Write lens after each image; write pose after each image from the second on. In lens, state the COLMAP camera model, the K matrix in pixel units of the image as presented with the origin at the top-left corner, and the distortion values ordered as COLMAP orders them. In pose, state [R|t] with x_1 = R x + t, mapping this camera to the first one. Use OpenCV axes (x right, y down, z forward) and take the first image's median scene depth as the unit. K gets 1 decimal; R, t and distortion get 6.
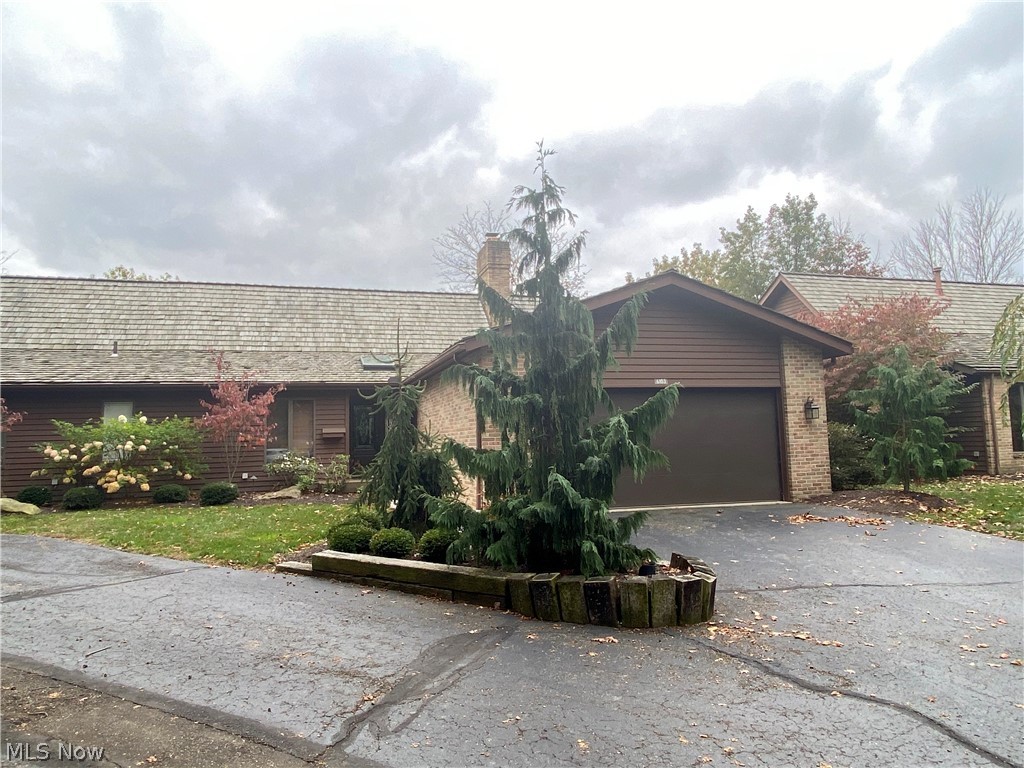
lens RADIAL K [[690.1, 0, 511.4], [0, 690.1, 382.1], [0, 0, 1]] dist [0.025541, 0.010874]
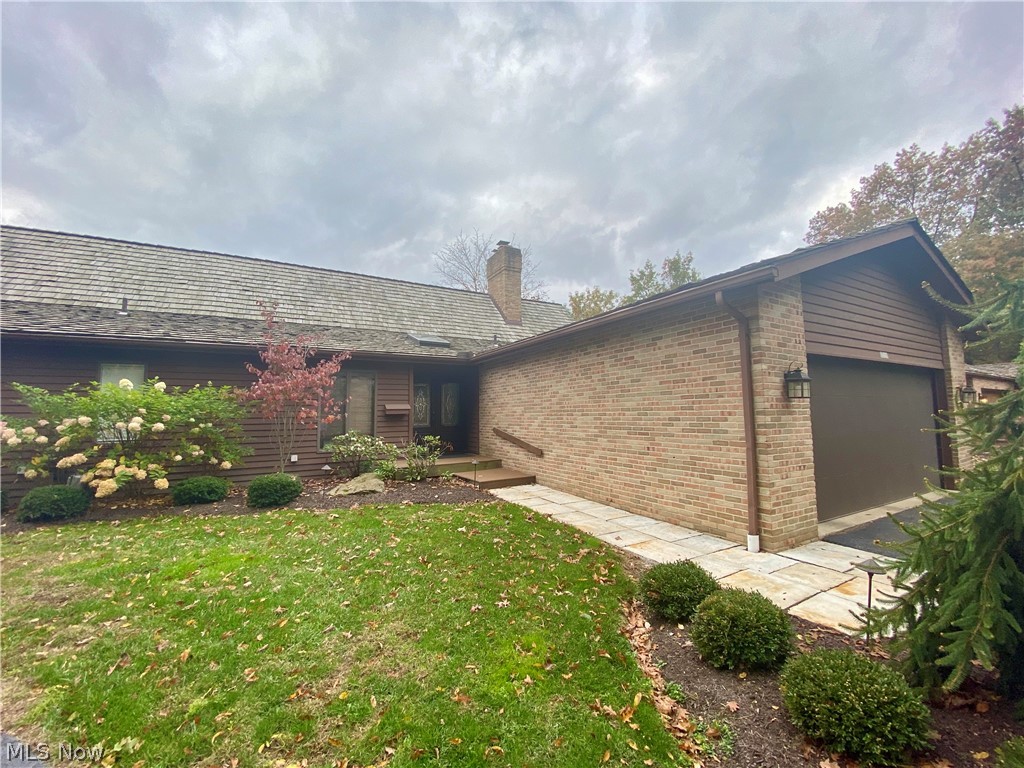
lens RADIAL K [[415.8, 0, 519.0], [0, 415.8, 382.3], [0, 0, 1]] dist [-0.005027, -0.005218]
pose [[0.972095, 0.031684, 0.232440, -0.201500], [-0.033267, 0.999442, 0.002890, 0.026895], [-0.232219, -0.010542, 0.972606, 0.375161]]
